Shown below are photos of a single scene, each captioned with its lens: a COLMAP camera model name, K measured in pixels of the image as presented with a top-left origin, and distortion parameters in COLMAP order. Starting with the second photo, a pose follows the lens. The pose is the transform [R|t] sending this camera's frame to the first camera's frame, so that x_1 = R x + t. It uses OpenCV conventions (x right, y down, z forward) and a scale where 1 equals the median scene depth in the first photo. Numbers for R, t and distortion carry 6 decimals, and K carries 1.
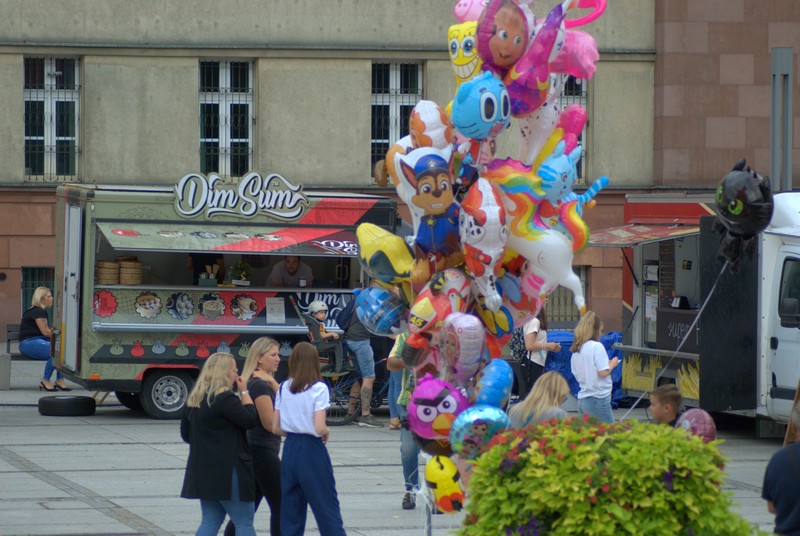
lens RADIAL K [[3597.1, 0, 400.0], [0, 3597.1, 268.0], [0, 0, 1]] dist [0.306817, 2.763325]
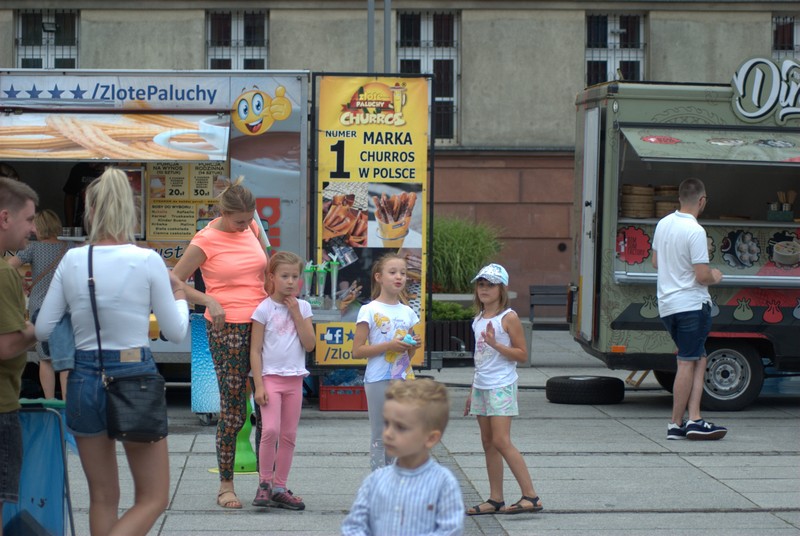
lens RADIAL K [[2592.0, 0, 400.0], [0, 2592.0, 268.0], [0, 0, 1]] dist [-0.211753, 0.441912]
pose [[0.979962, 0.001667, -0.199179, -0.026040], [-0.002752, 0.999983, -0.005167, 0.017014], [0.199167, 0.005612, 0.979949, 0.496379]]
